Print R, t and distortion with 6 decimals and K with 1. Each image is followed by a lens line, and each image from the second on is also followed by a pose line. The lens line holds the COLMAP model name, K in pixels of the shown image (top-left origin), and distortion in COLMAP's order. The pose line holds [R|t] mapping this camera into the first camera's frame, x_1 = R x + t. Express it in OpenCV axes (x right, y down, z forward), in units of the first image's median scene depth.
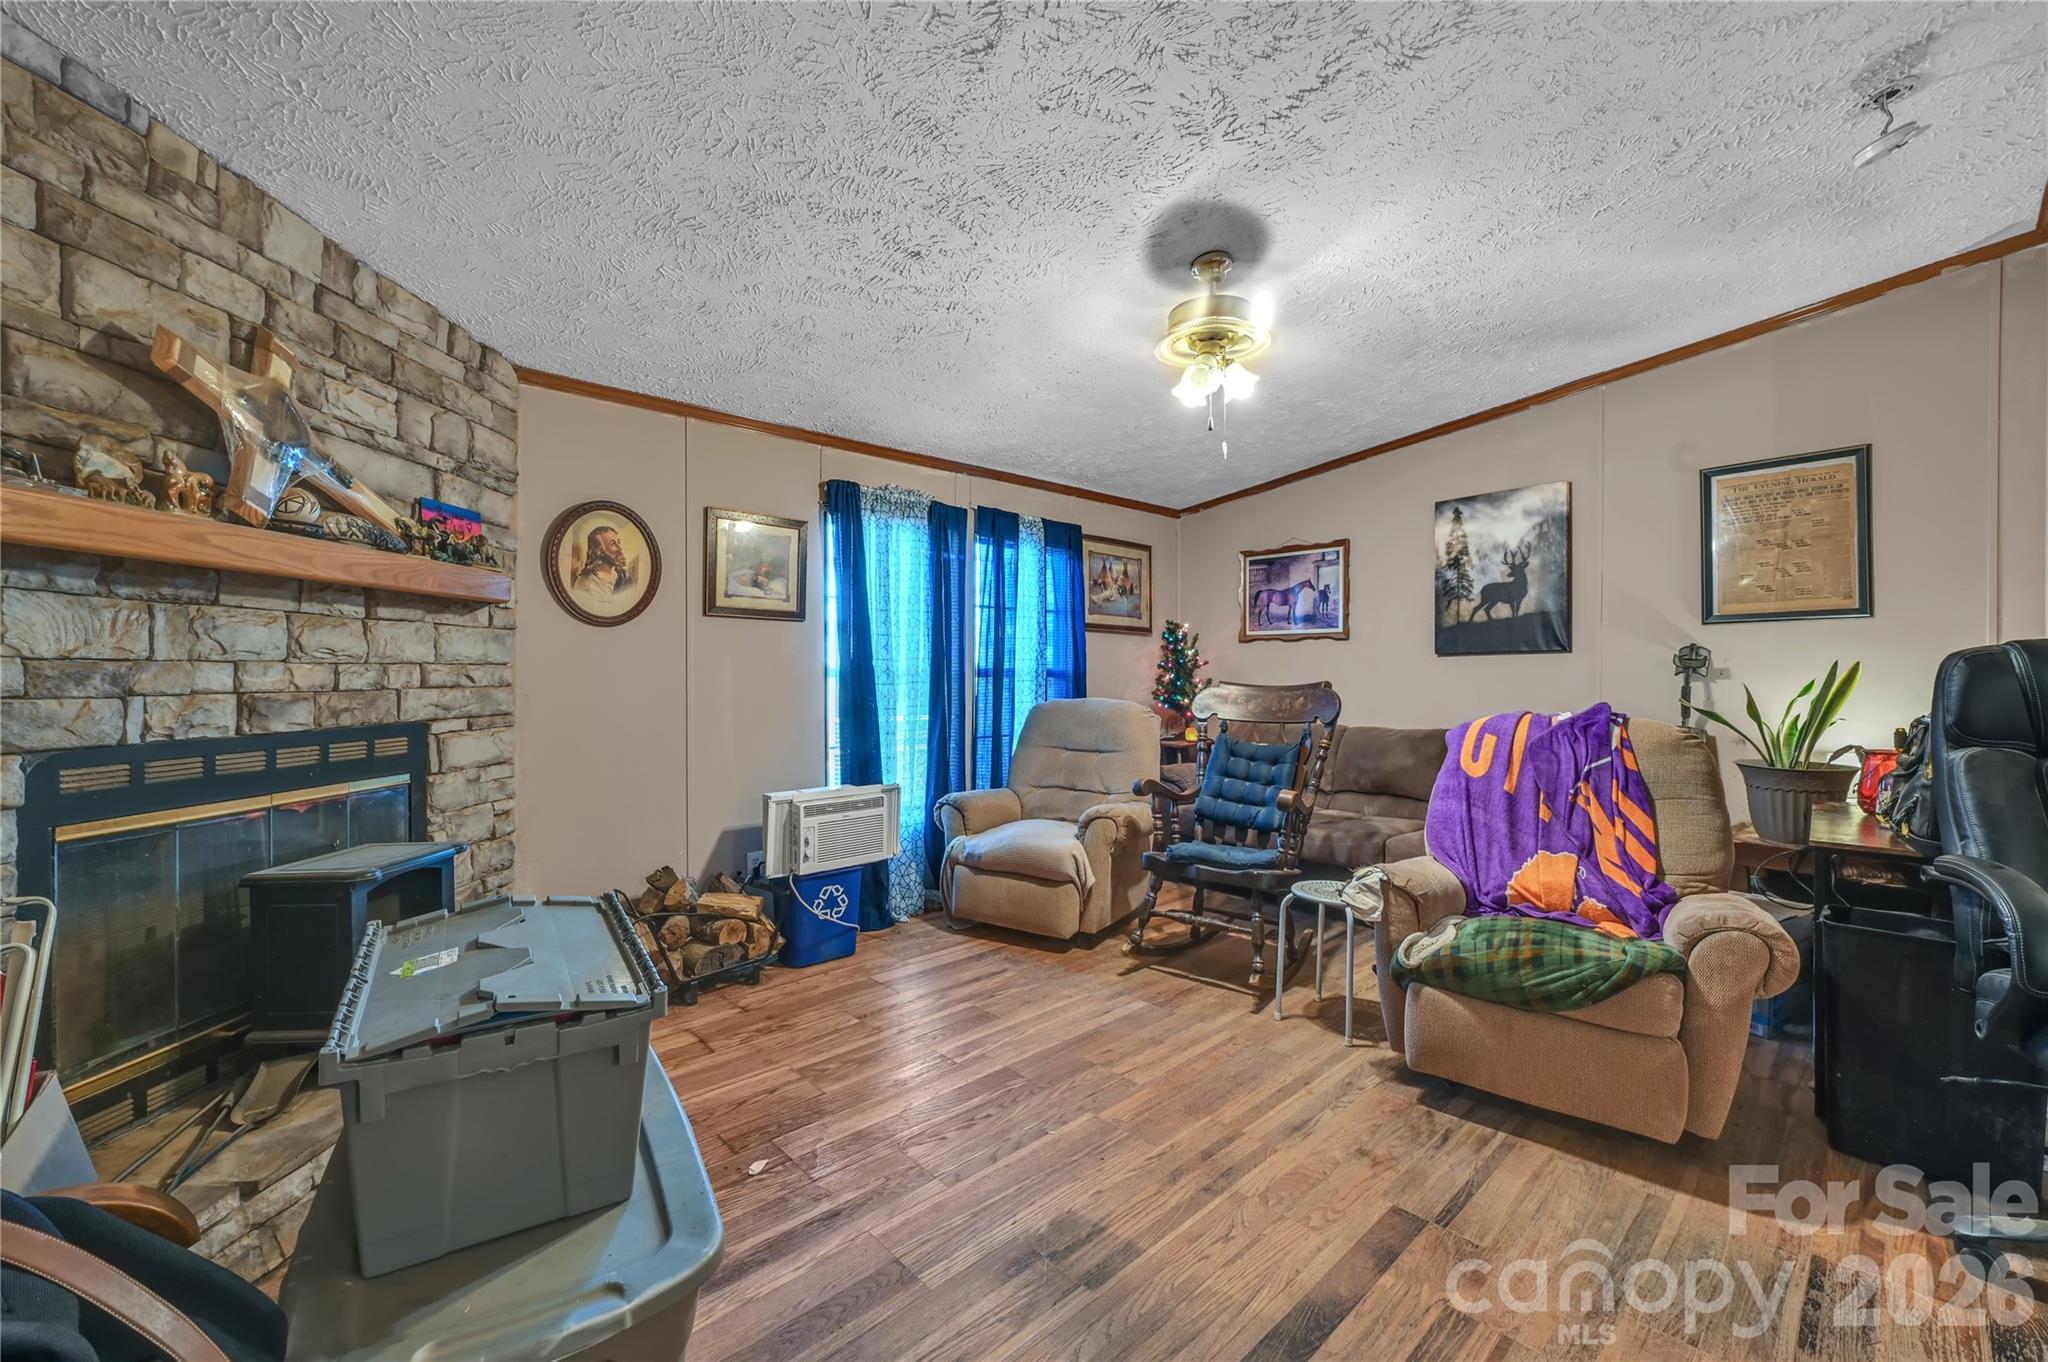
lens RADIAL K [[819.4, 0, 1031.0], [0, 819.4, 672.4], [0, 0, 1]] dist [-0.002446, -0.000779]
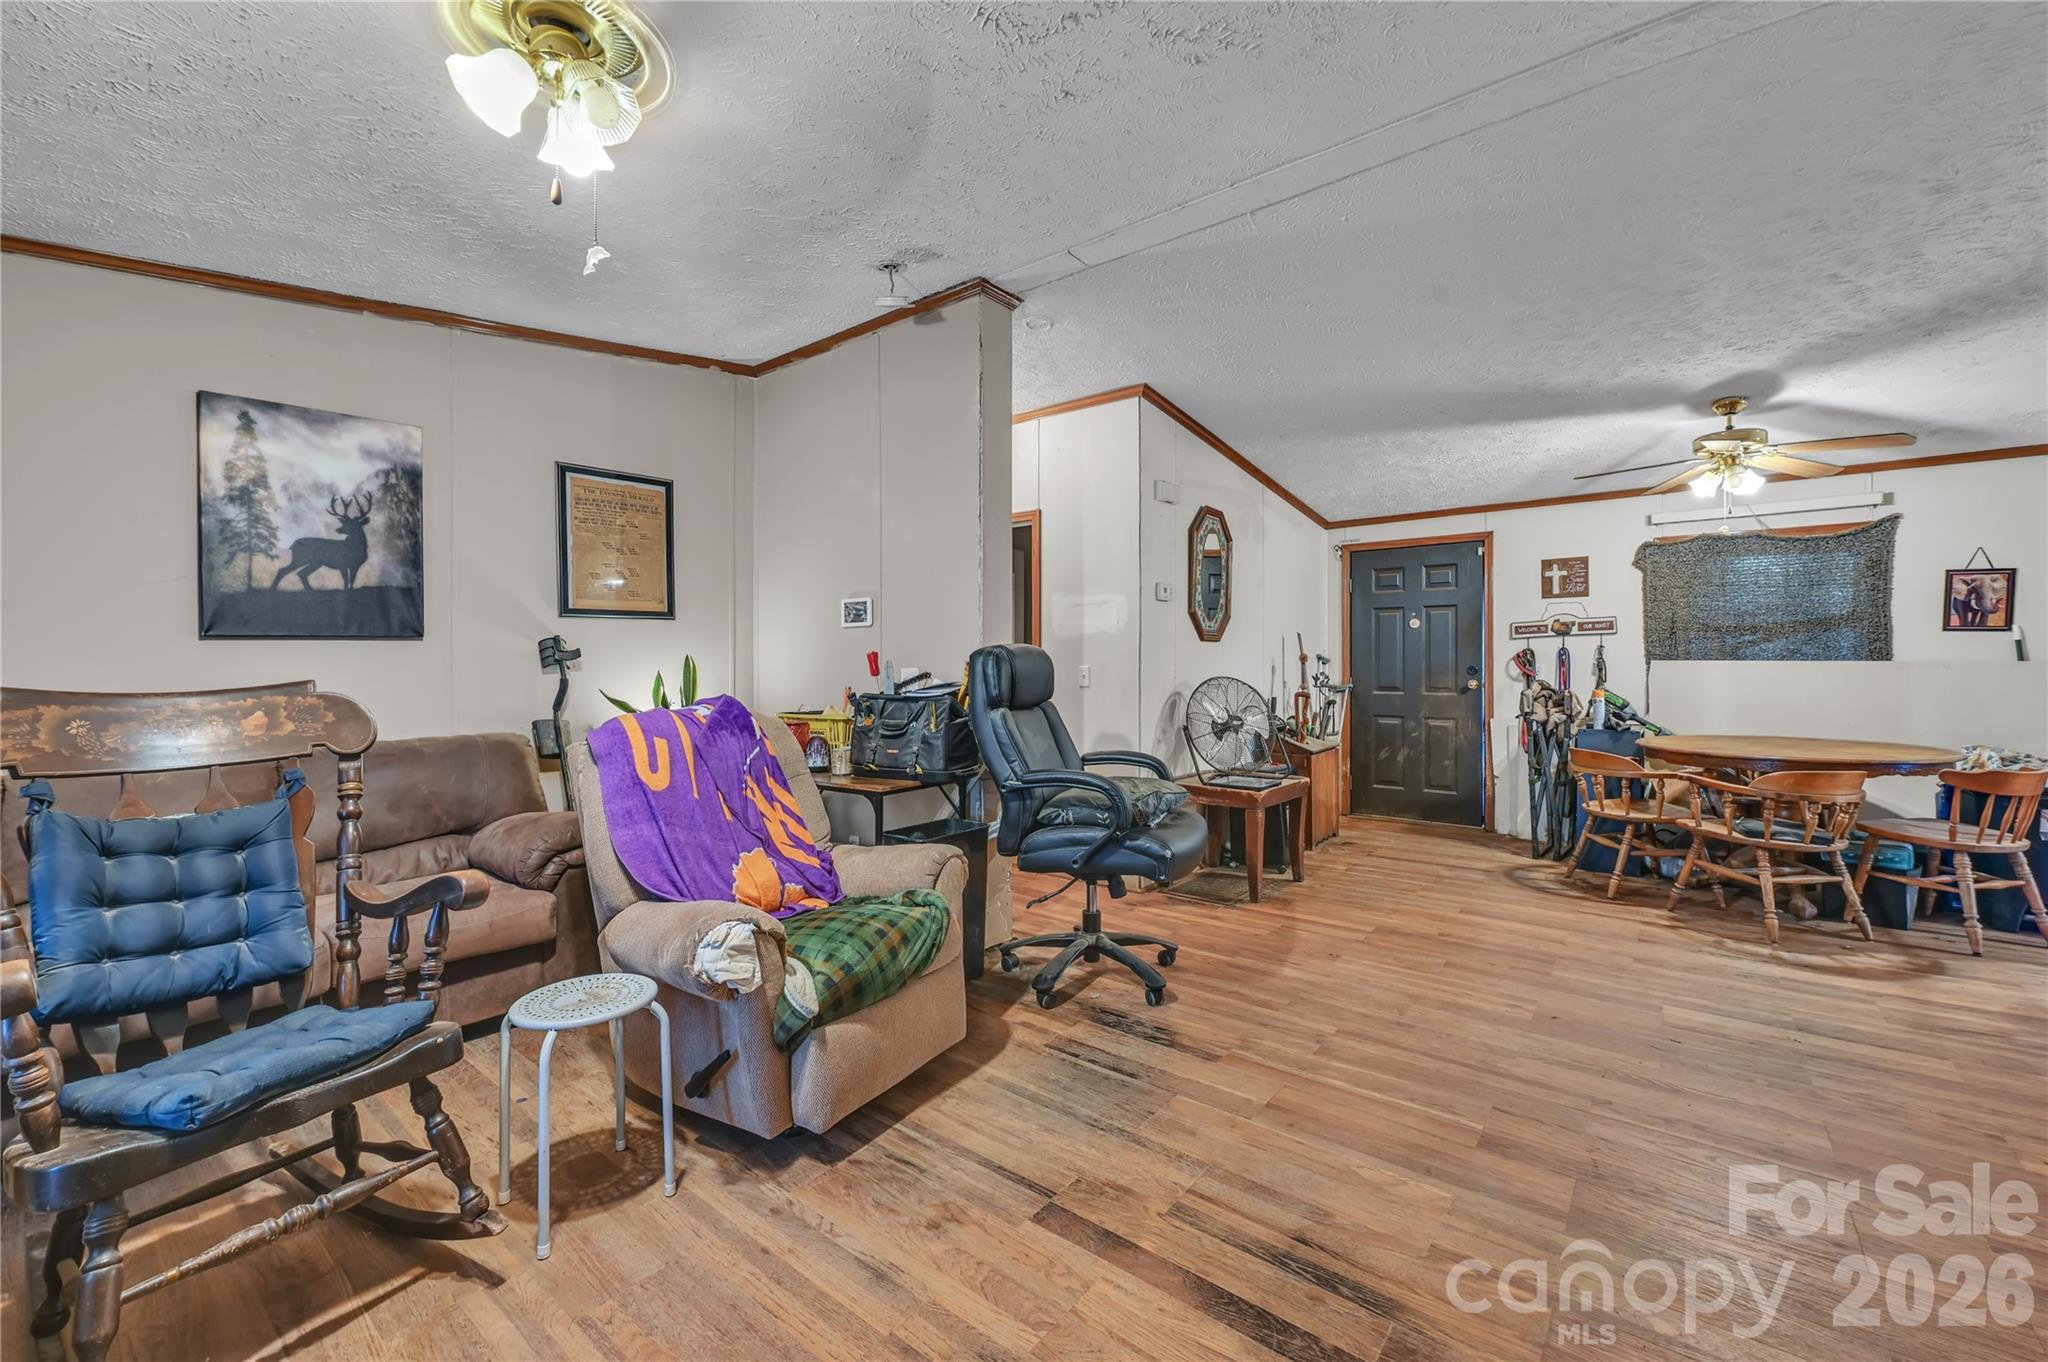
lens RADIAL K [[823.4, 0, 1027.3], [0, 823.4, 662.6], [0, 0, 1]] dist [-0.001646, -0.000181]
pose [[-0.144853, 0.001498, 0.989452, -0.231053], [0.001661, 0.999998, -0.001271, 0.000063], [-0.989452, 0.001459, -0.144856, 0.515862]]
